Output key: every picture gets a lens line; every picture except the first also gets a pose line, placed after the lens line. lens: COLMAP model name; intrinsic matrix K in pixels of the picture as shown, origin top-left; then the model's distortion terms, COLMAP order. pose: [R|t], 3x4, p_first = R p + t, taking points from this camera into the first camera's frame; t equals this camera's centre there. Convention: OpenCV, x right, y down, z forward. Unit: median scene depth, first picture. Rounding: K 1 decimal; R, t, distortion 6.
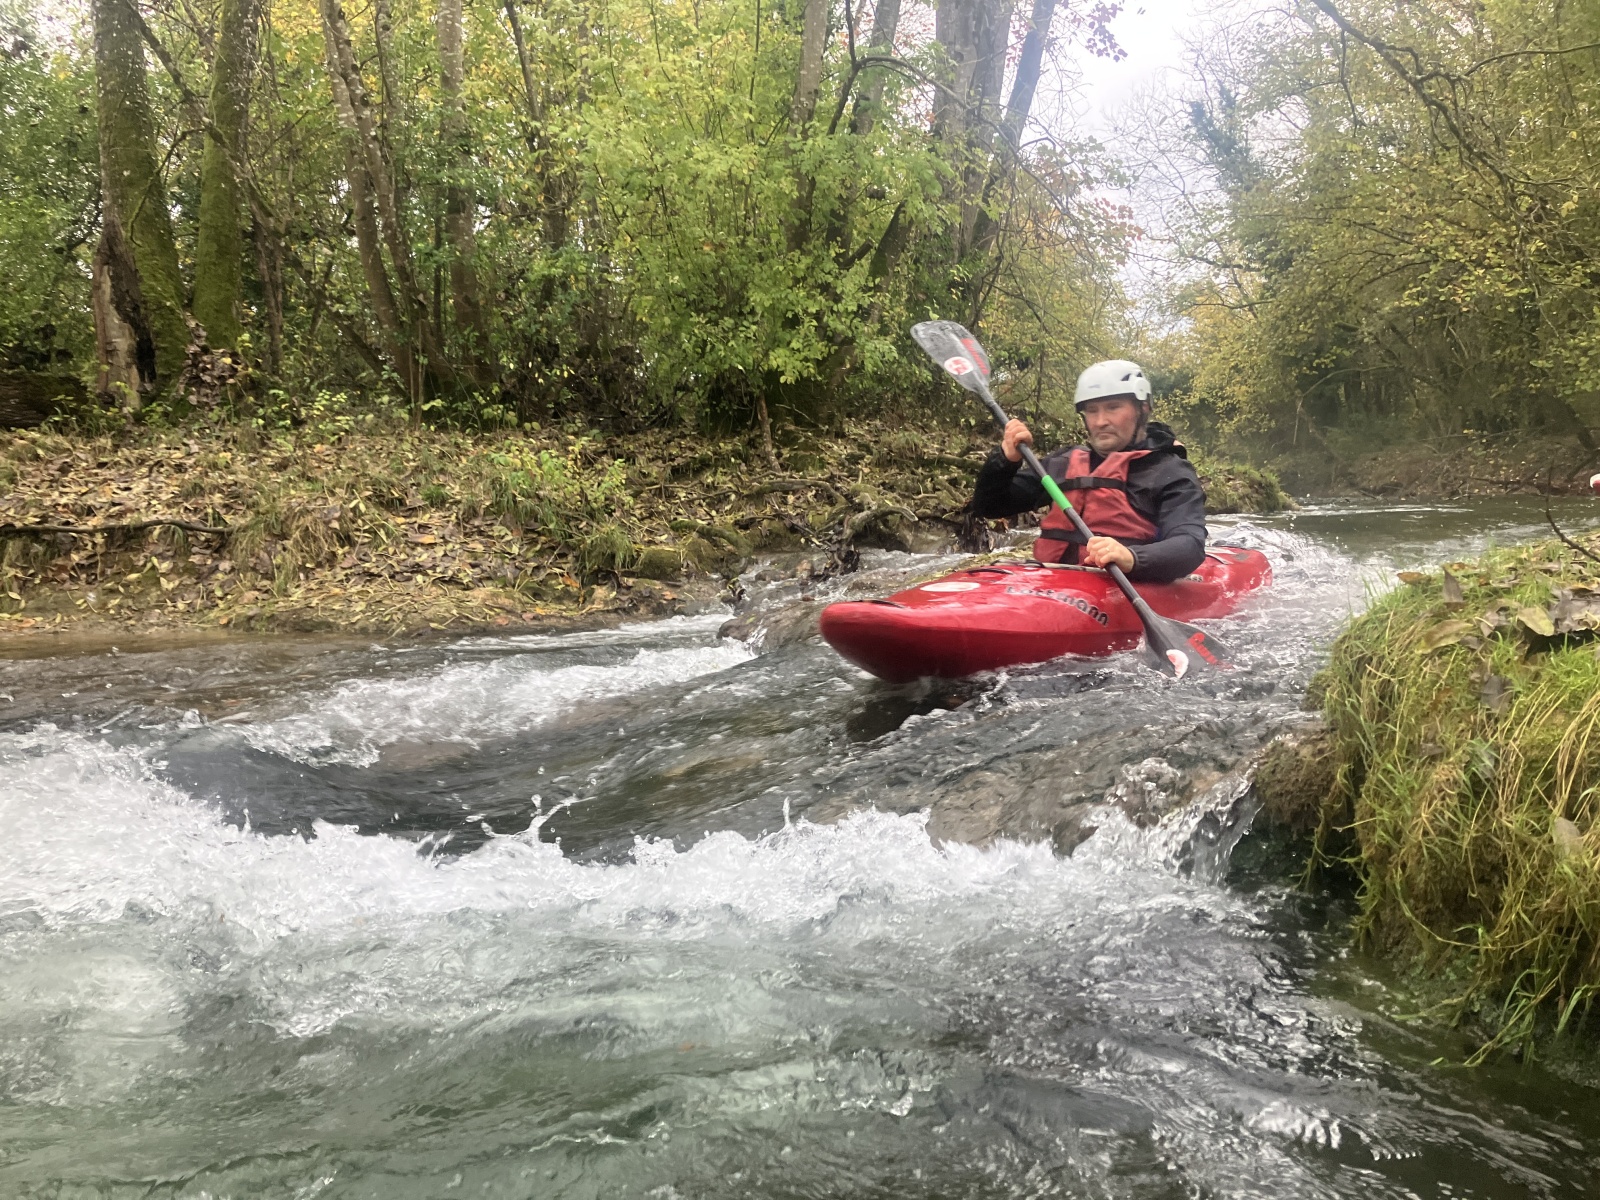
lens RADIAL K [[1289.2, 0, 775.2], [0, 1289.2, 616.3], [0, 0, 1]] dist [0.049510, -0.070799]
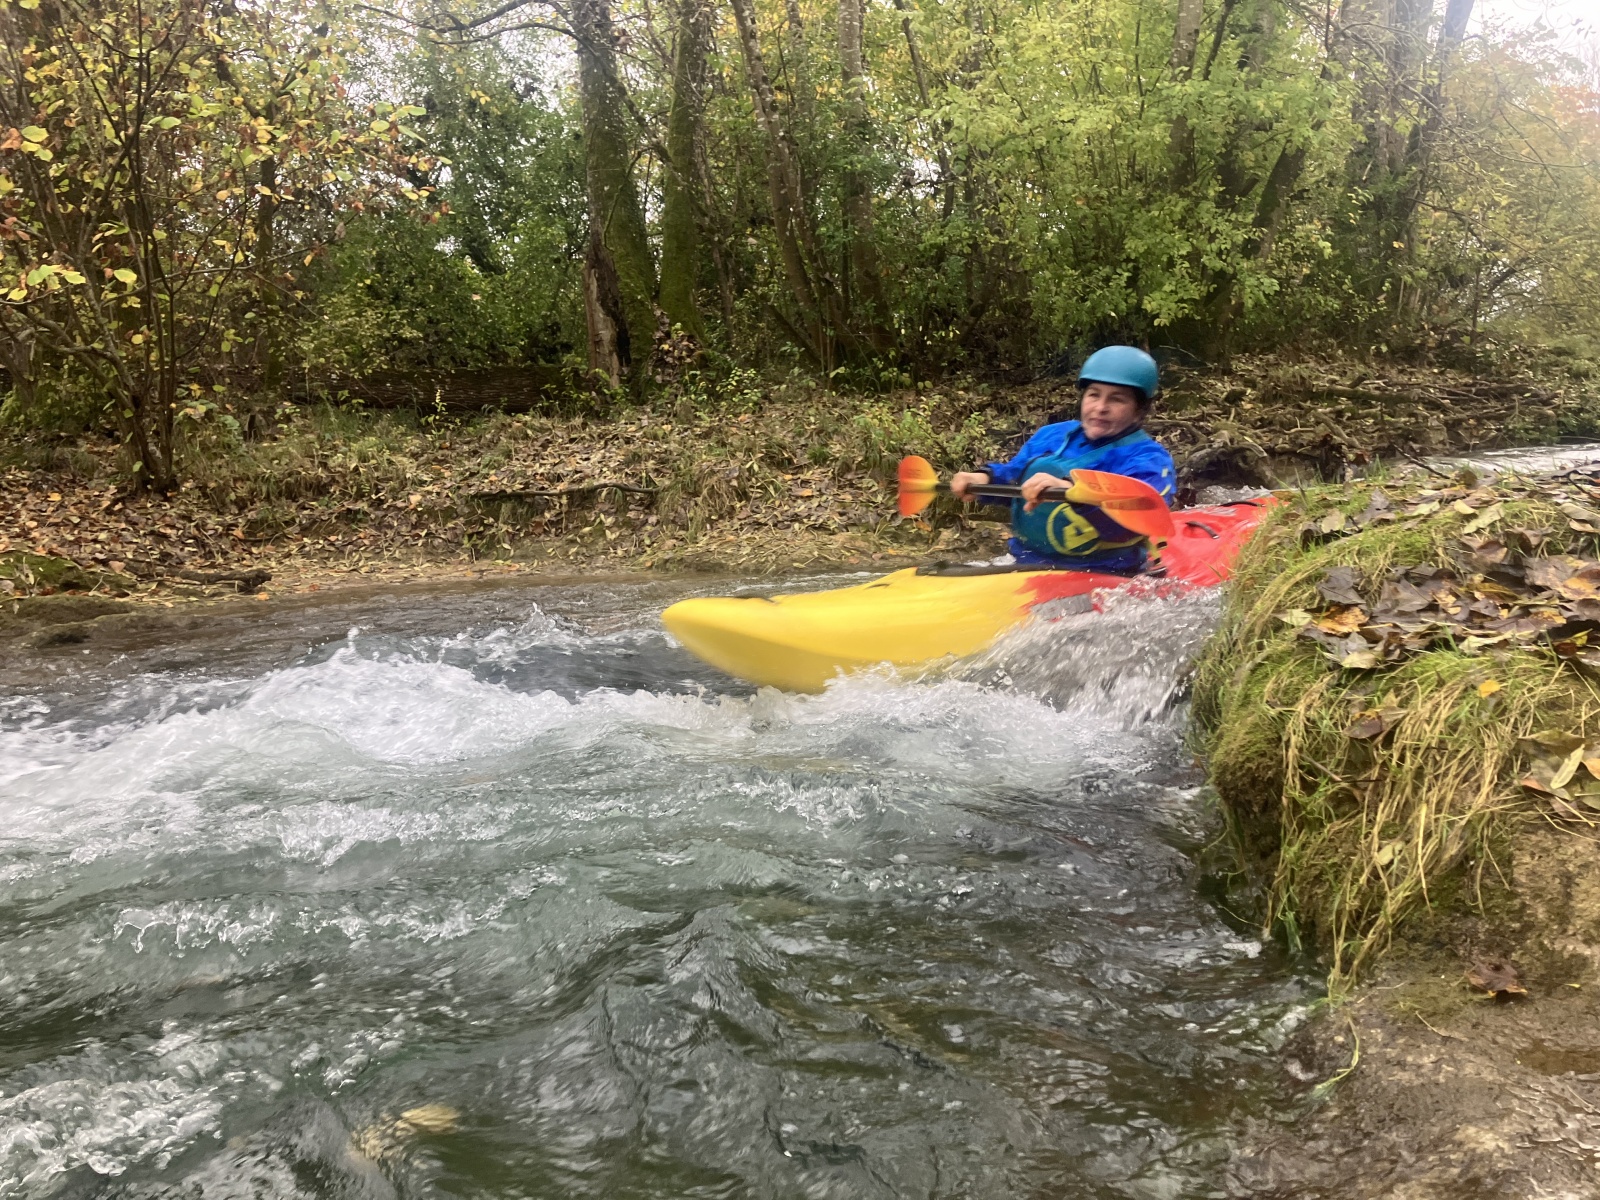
lens RADIAL K [[1289.6, 0, 794.5], [0, 1289.6, 609.1], [0, 0, 1]] dist [0.018569, 0.001604]
pose [[0.936729, -0.001657, -0.350051, 0.109809], [0.013991, 0.999367, 0.032709, 0.006976], [0.349775, -0.035537, 0.936159, -0.080783]]
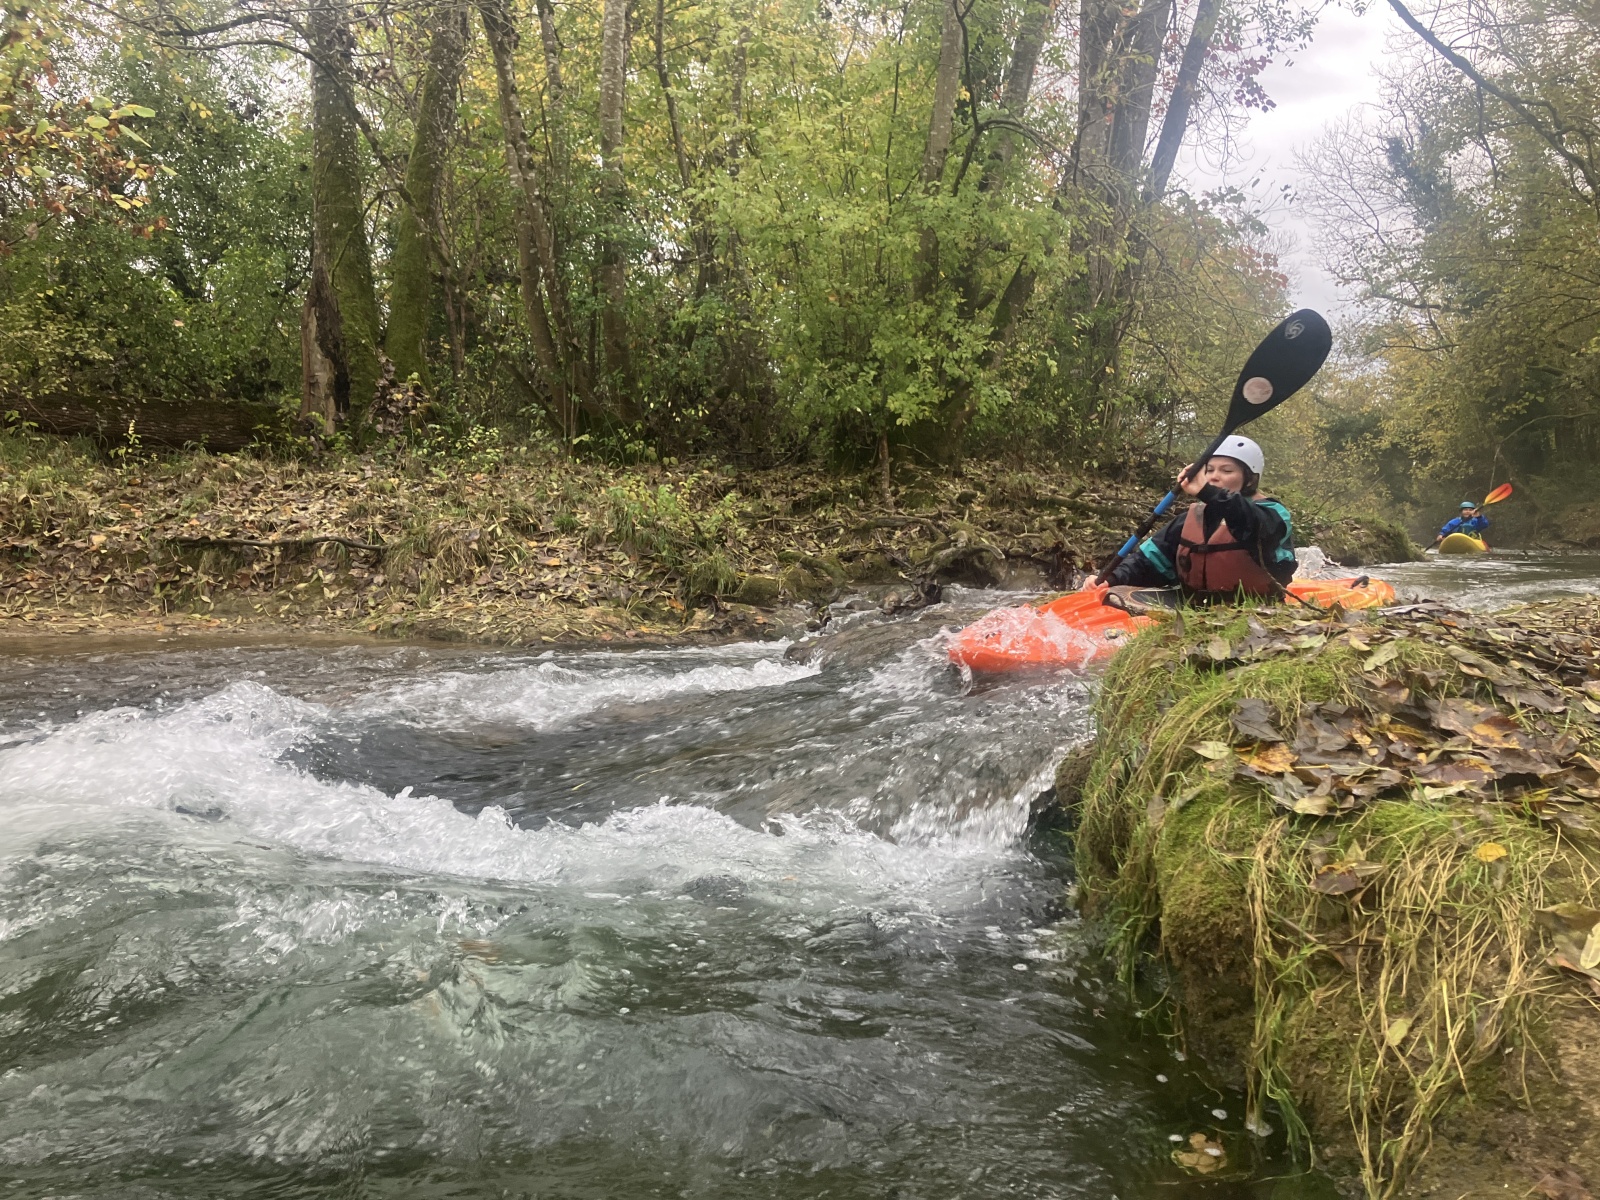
lens RADIAL K [[1281.7, 0, 787.3], [0, 1281.7, 605.5], [0, 0, 1]] dist [0.104024, -0.206665]
pose [[0.990691, 0.036607, -0.131113, 0.067519], [-0.040658, 0.998771, -0.028351, 0.001320], [0.129914, 0.033417, 0.990962, -0.061582]]
